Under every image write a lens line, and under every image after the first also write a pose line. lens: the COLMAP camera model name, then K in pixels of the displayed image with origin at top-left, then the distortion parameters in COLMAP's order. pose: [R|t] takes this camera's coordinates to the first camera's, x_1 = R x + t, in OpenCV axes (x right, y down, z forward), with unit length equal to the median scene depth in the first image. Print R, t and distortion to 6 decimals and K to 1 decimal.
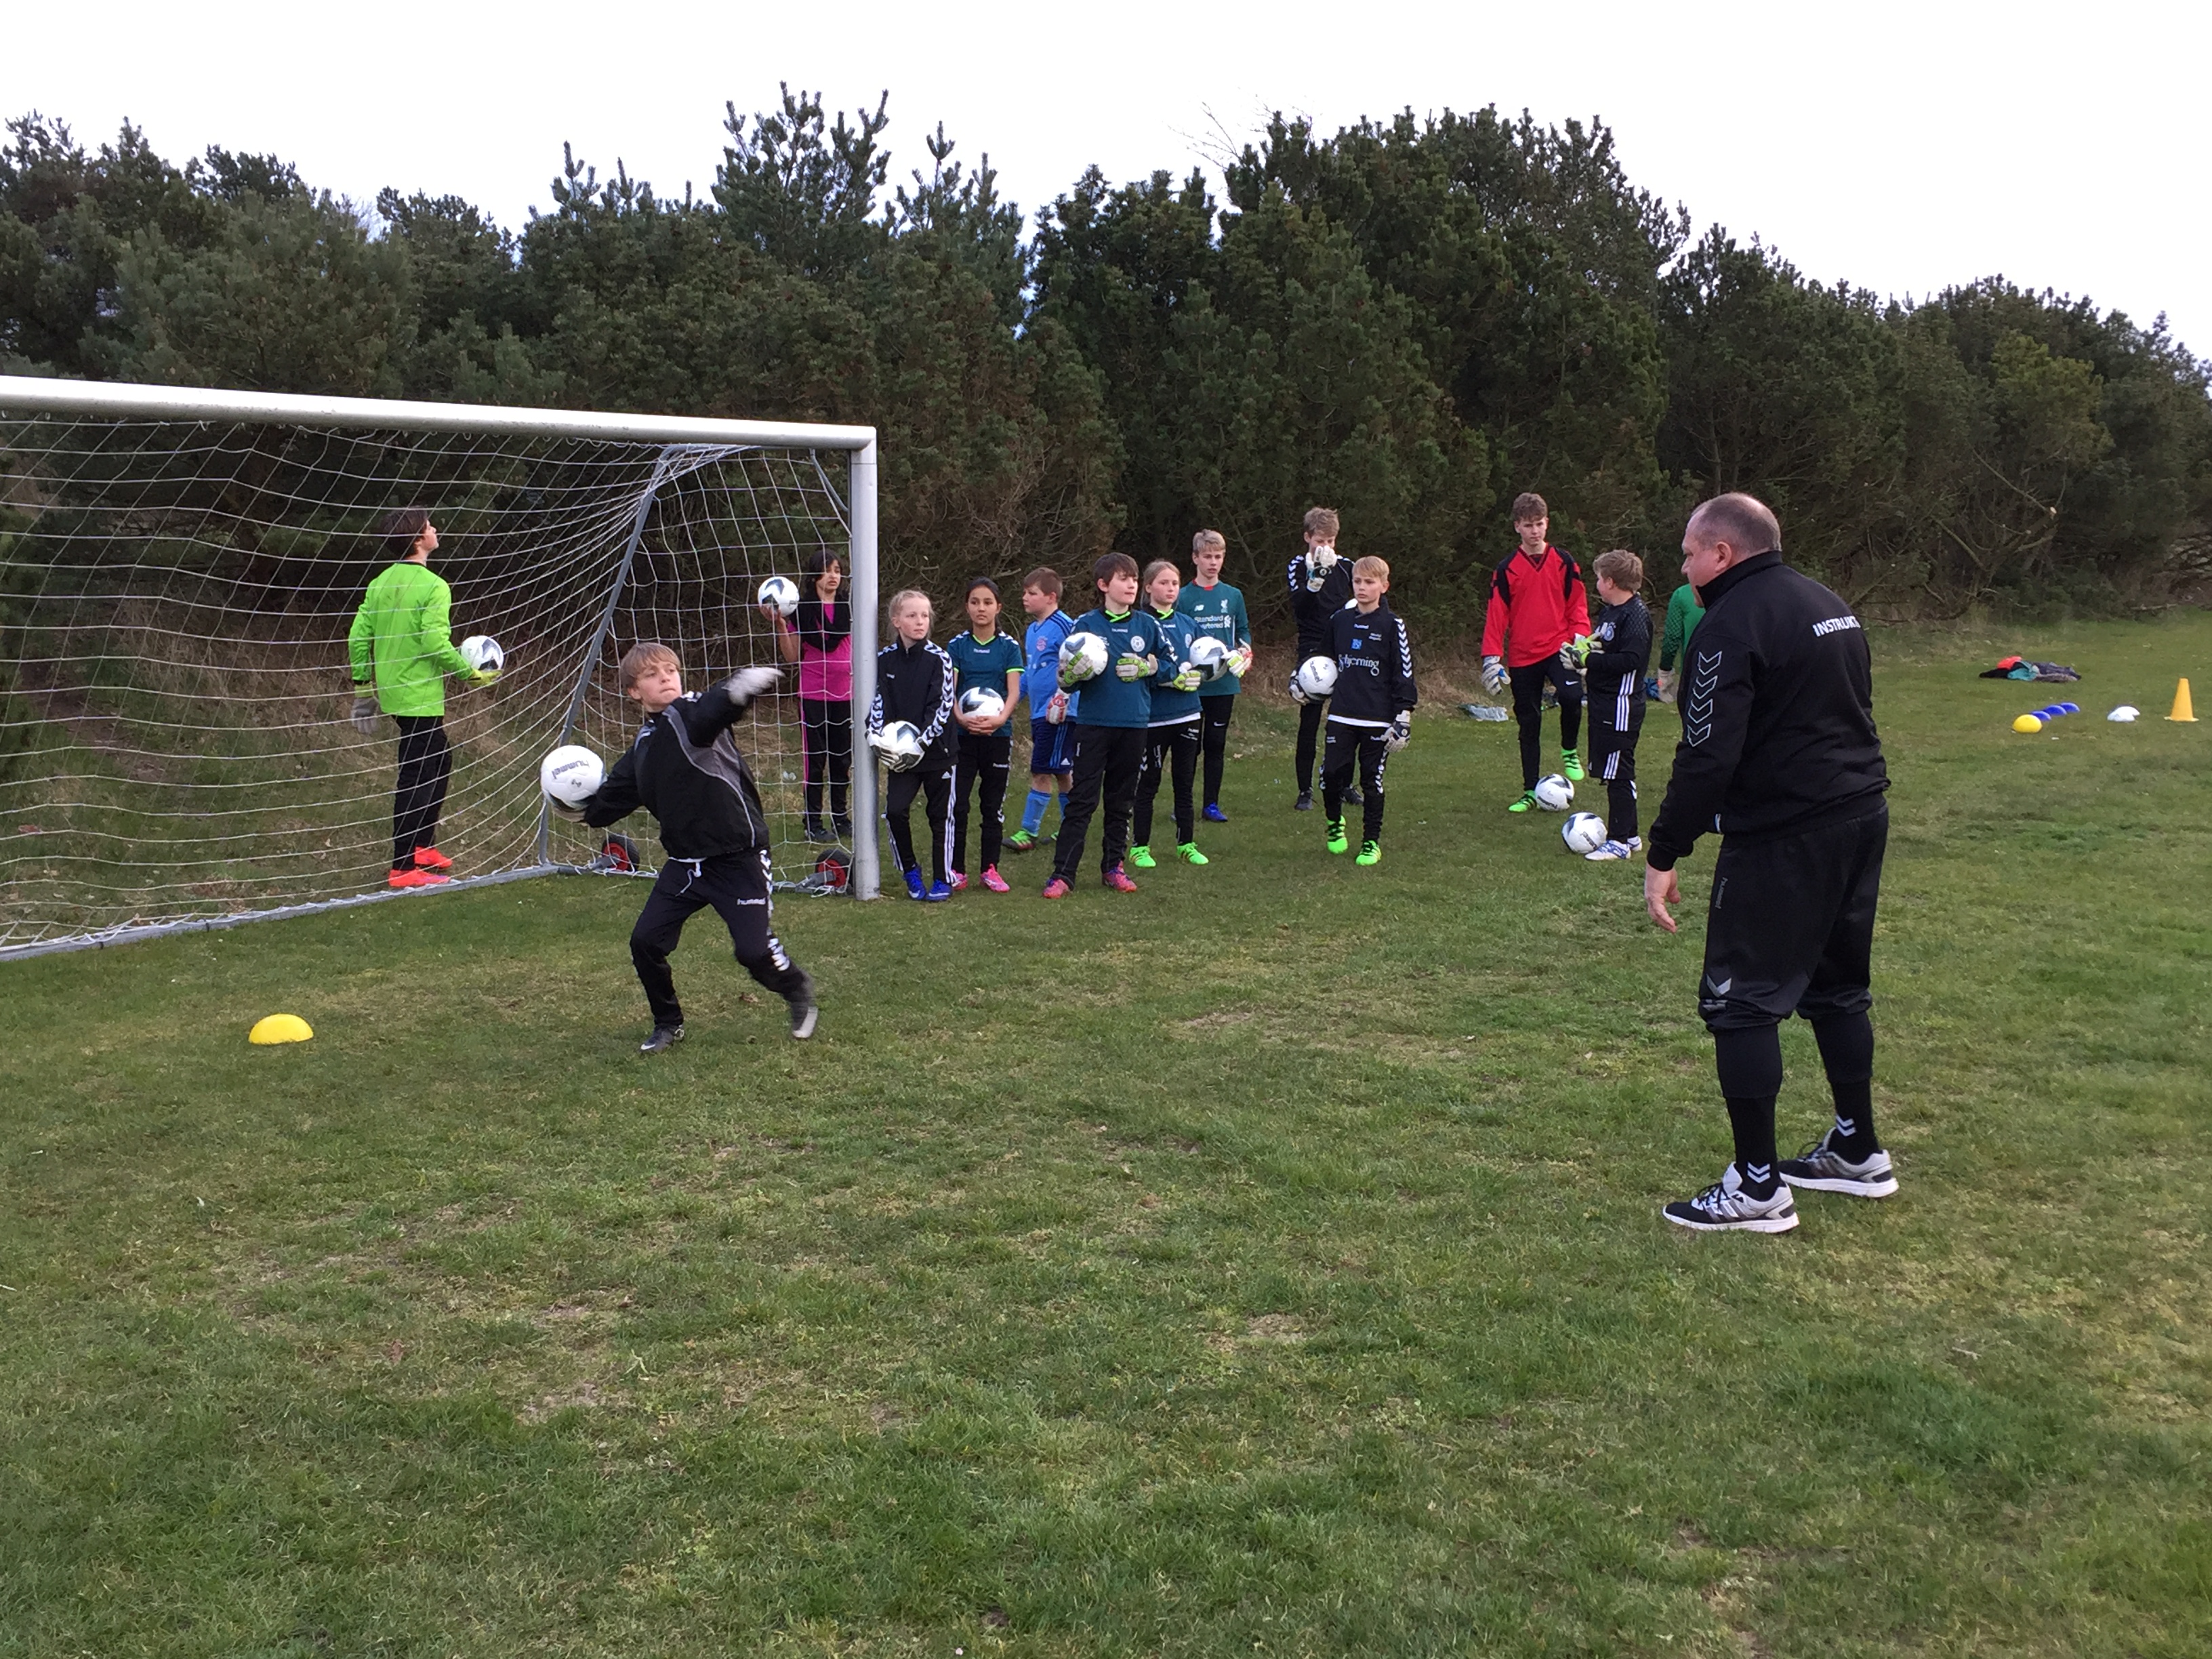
lens RADIAL K [[2350.4, 0, 1106.0], [0, 2350.4, 829.5], [0, 0, 1]] dist [0.073928, -0.097744]
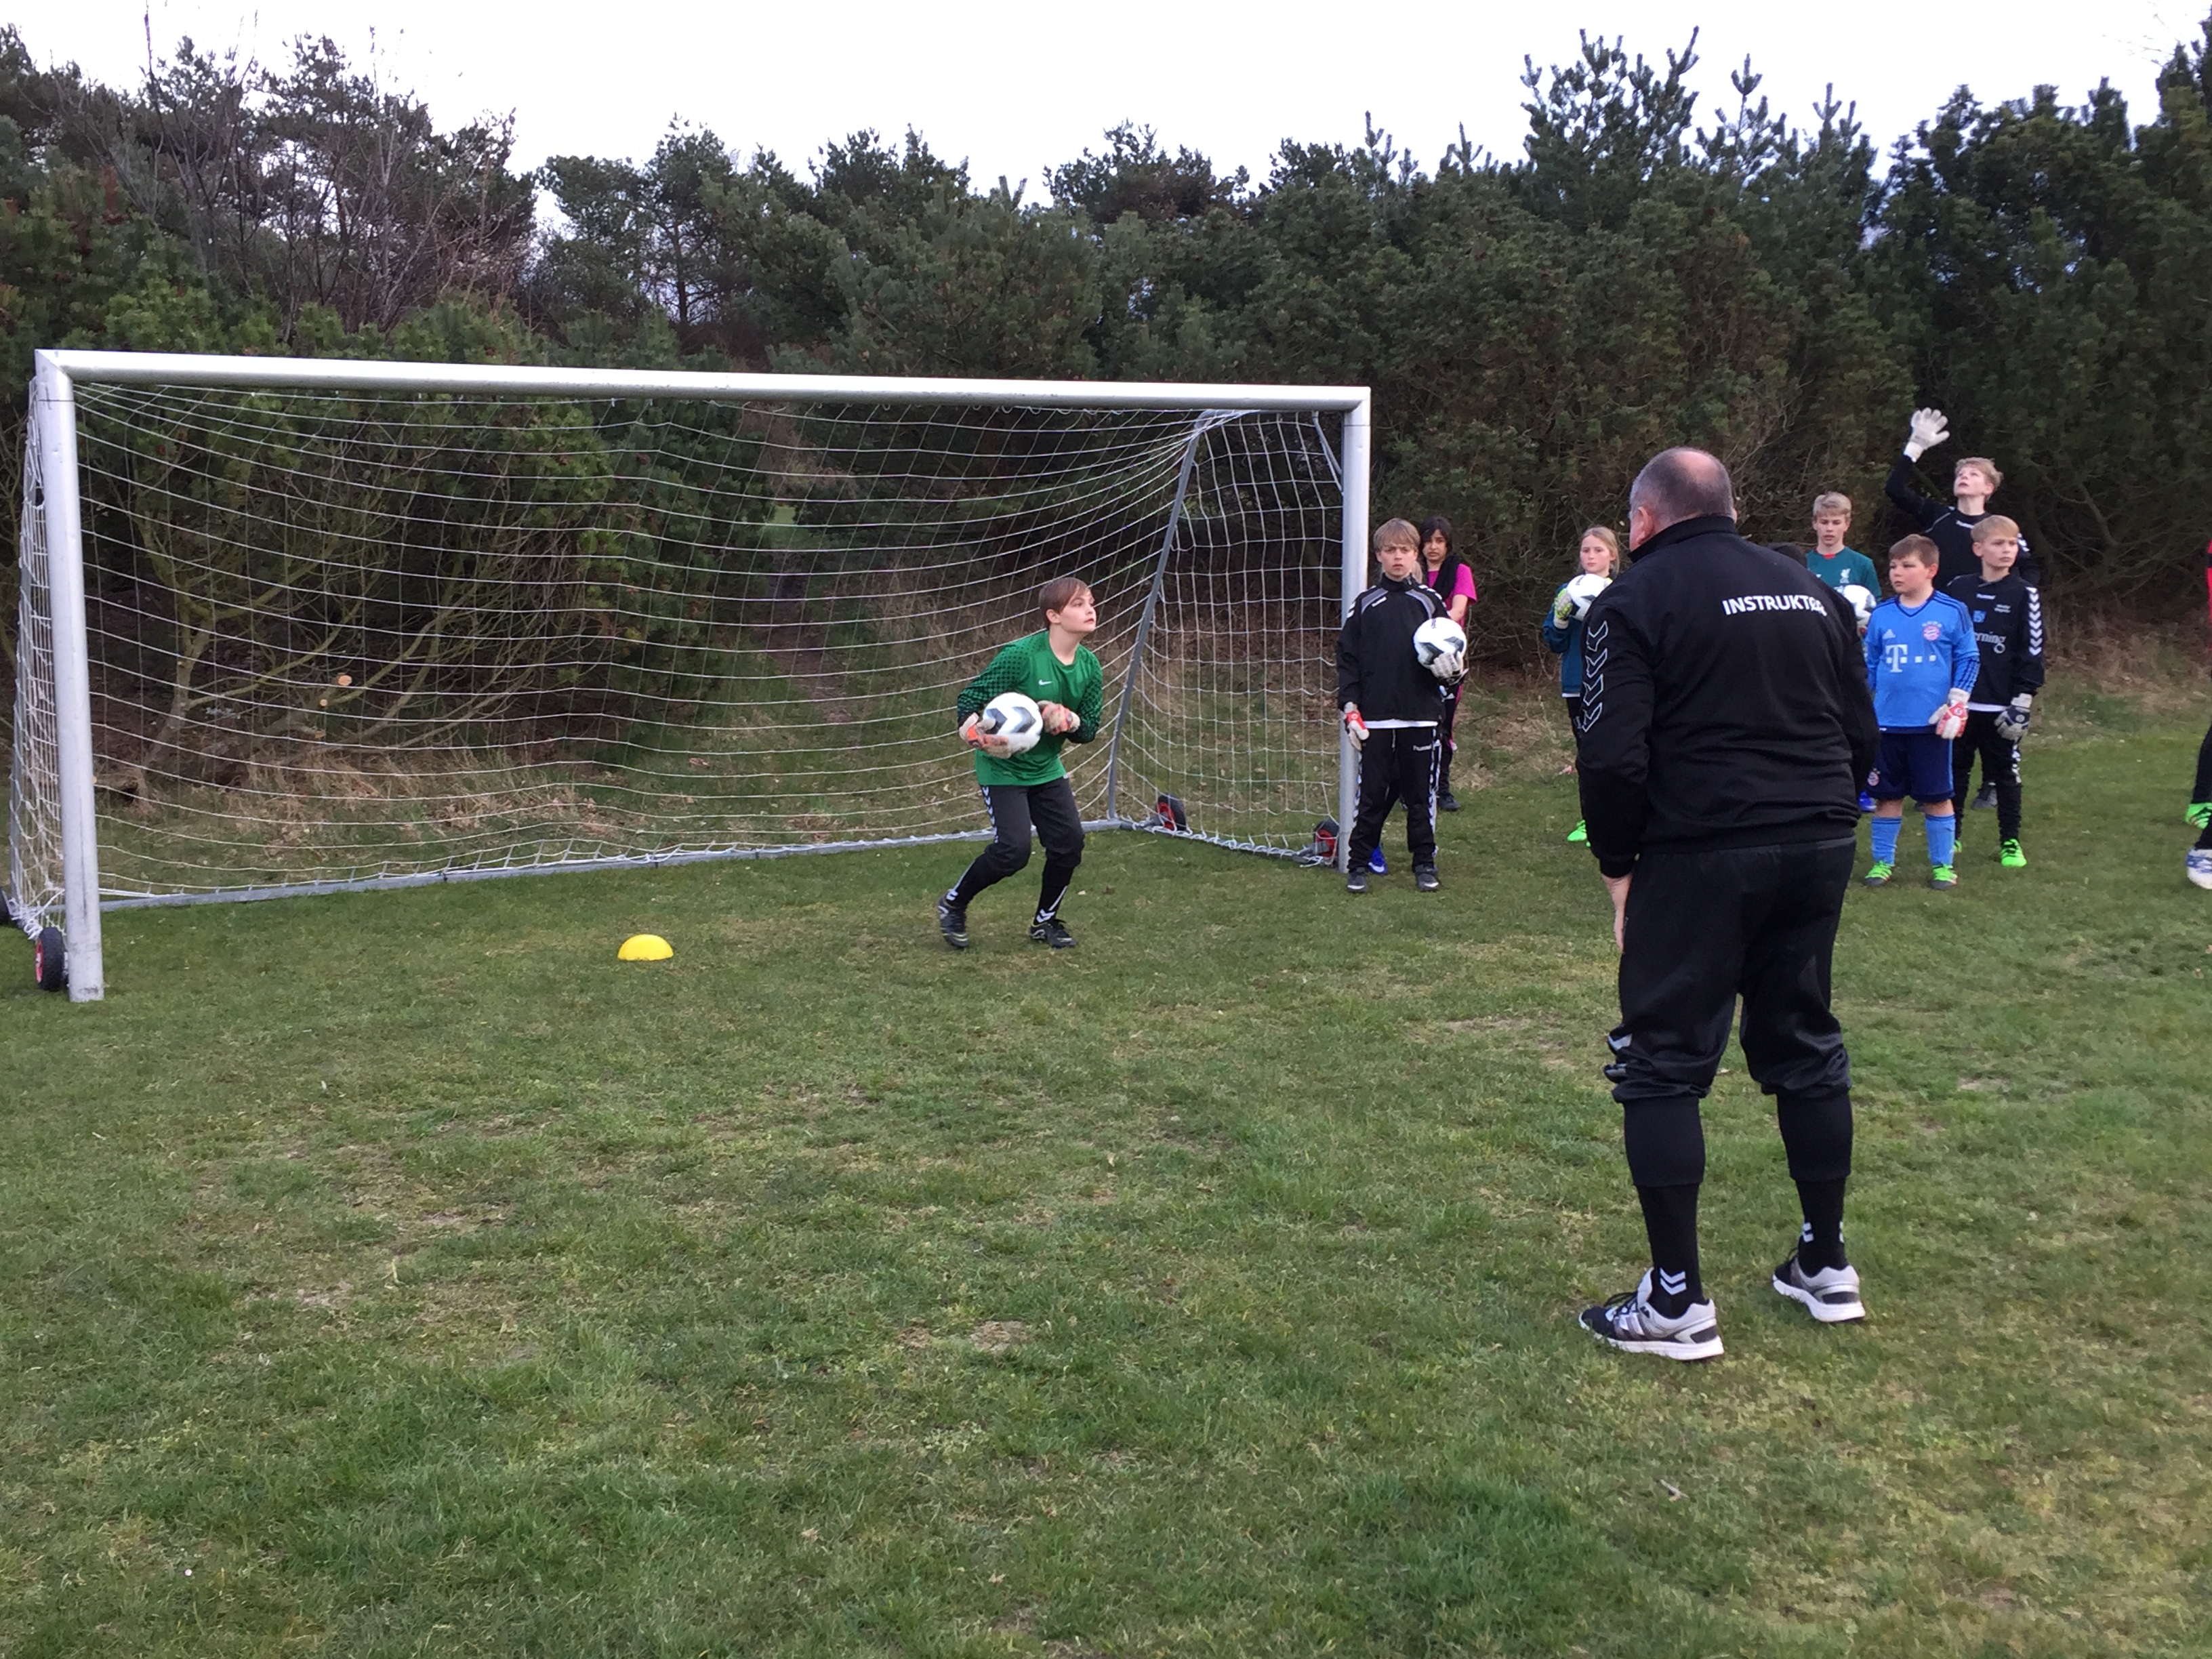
lens RADIAL K [[2344.3, 0, 1106.0], [0, 2344.3, 829.5], [0, 0, 1]] dist [0.115522, -0.152988]
pose [[0.896030, 0.059700, -0.439960, 0.134138], [-0.053974, 0.998216, 0.025529, -0.004341], [0.440700, 0.000871, 0.897654, 0.045098]]
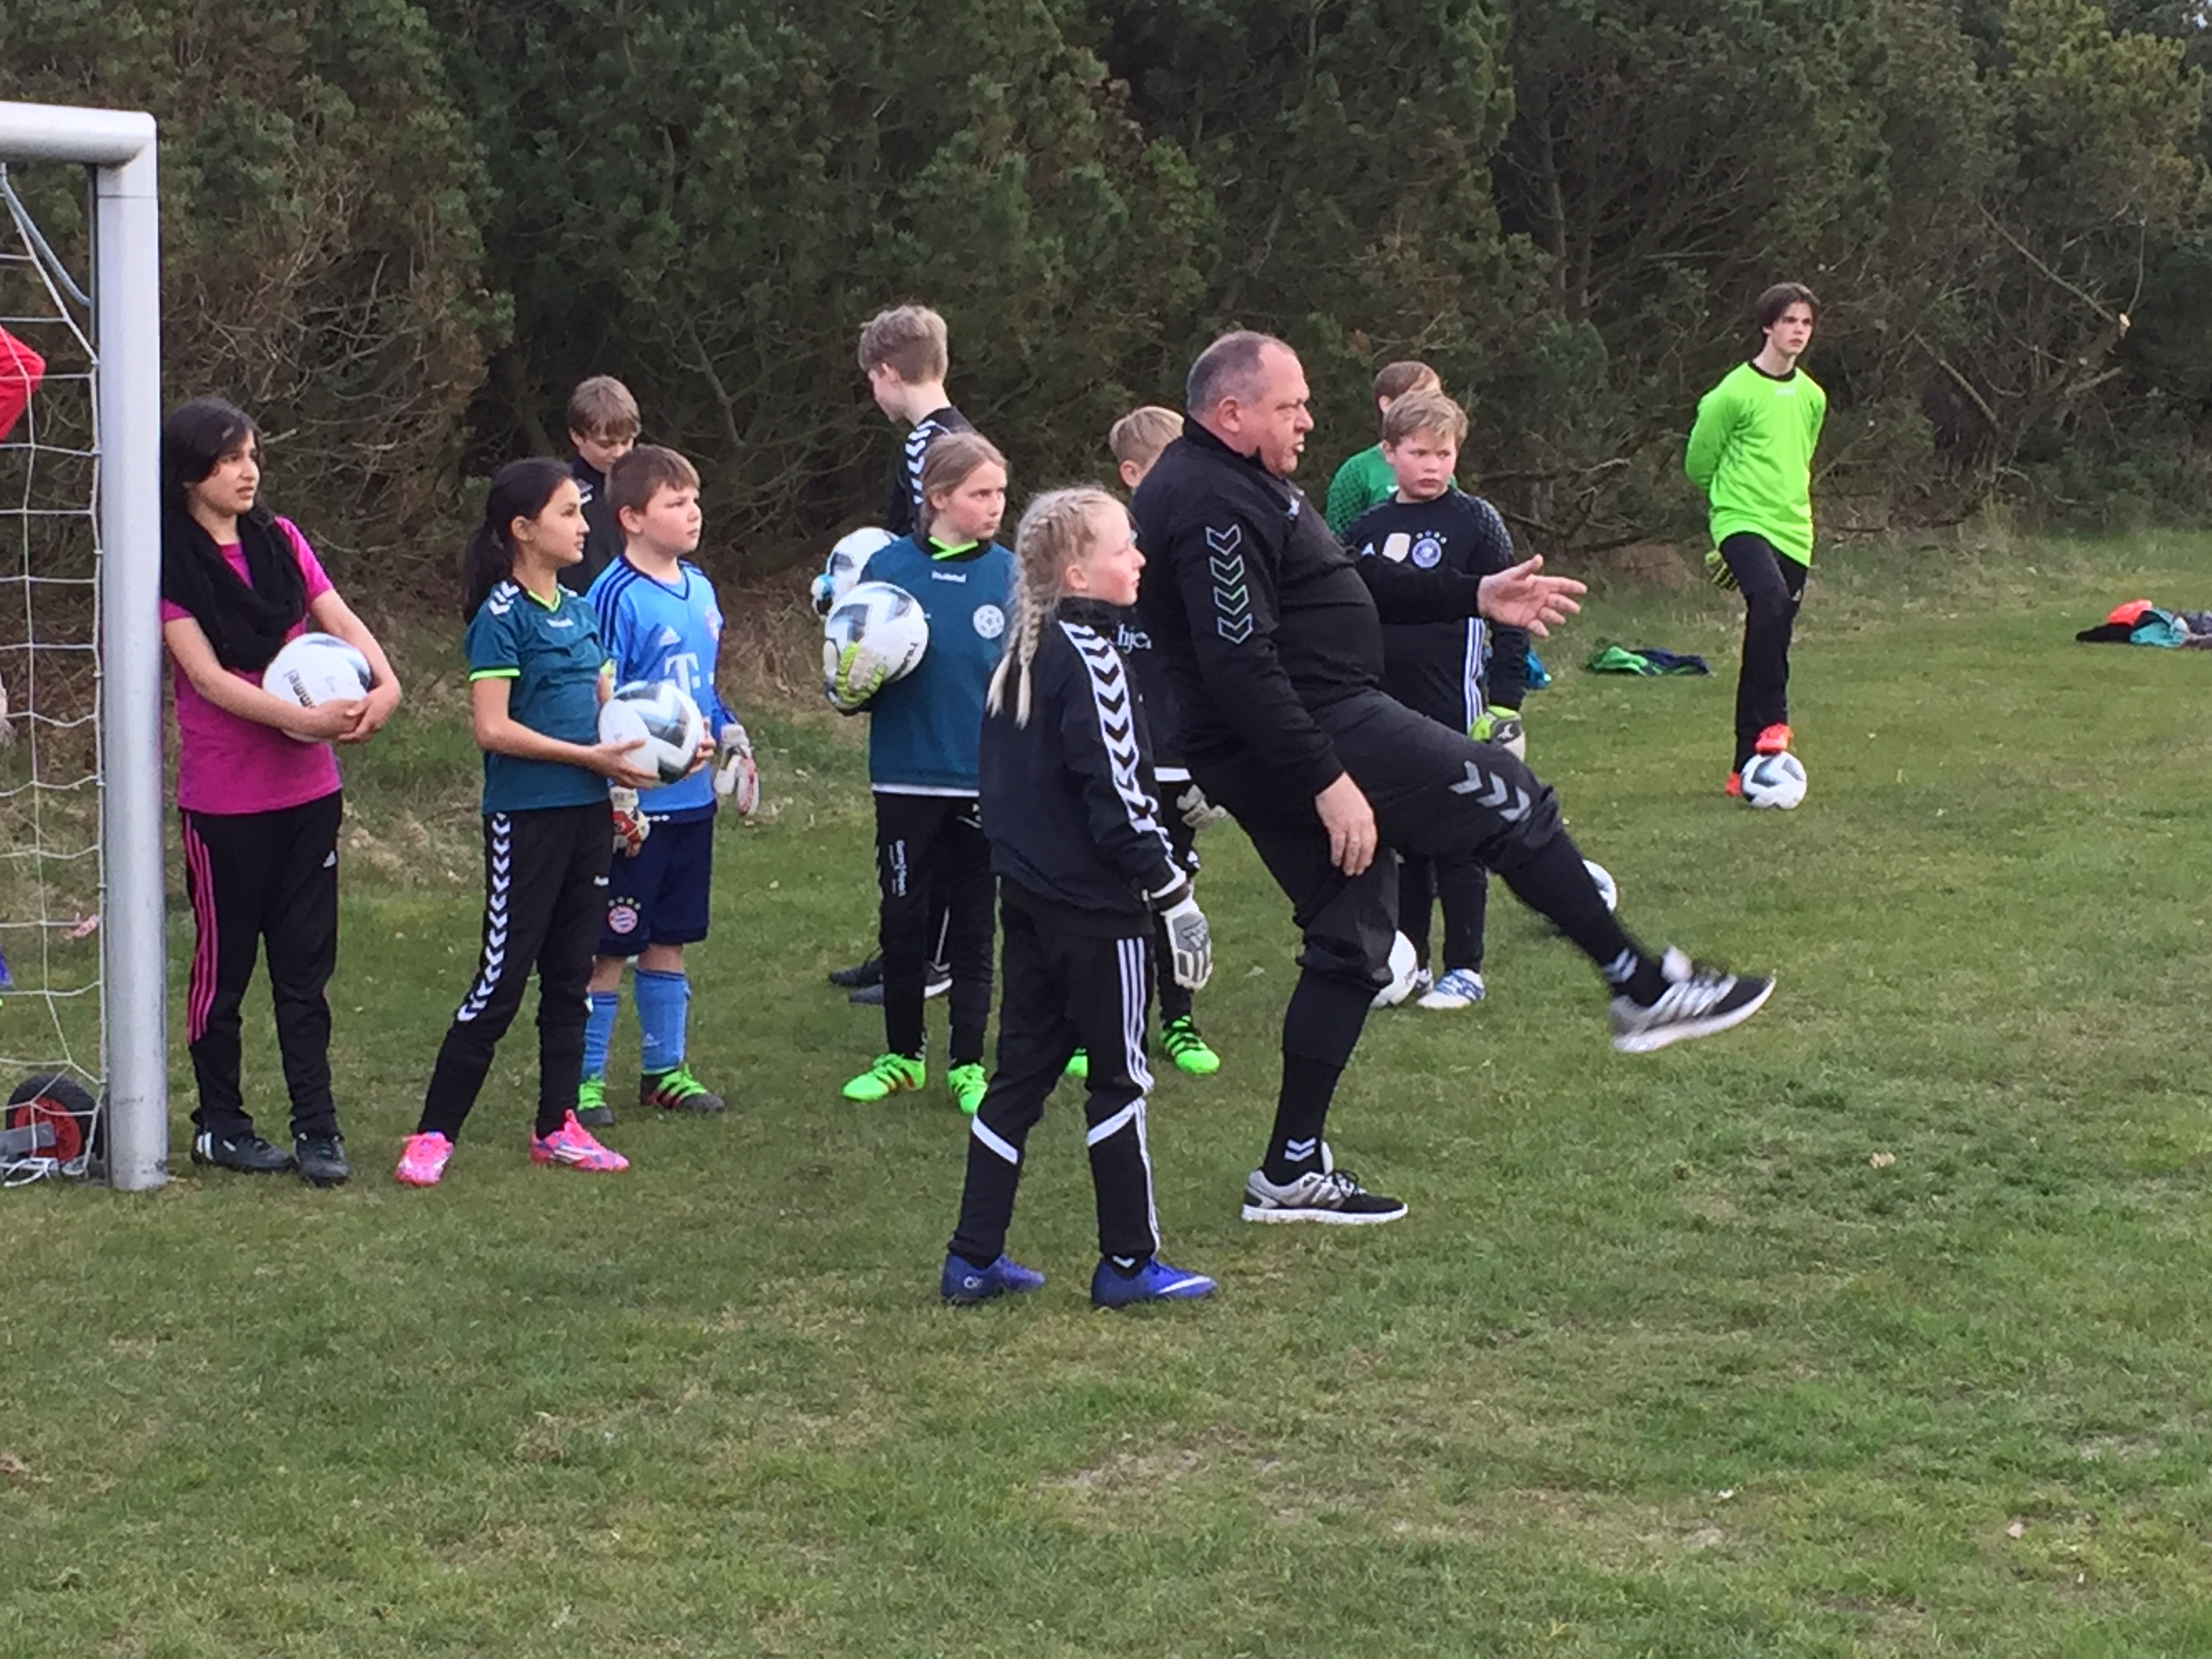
lens RADIAL K [[4643.1, 0, 1106.0], [0, 4643.1, 829.5], [0, 0, 1]] dist [0.042458, -0.141952]
pose [[0.980446, -0.016130, 0.196127, -0.052979], [0.020578, 0.999575, -0.020664, -0.008713], [-0.195710, 0.024296, 0.980361, 0.064322]]
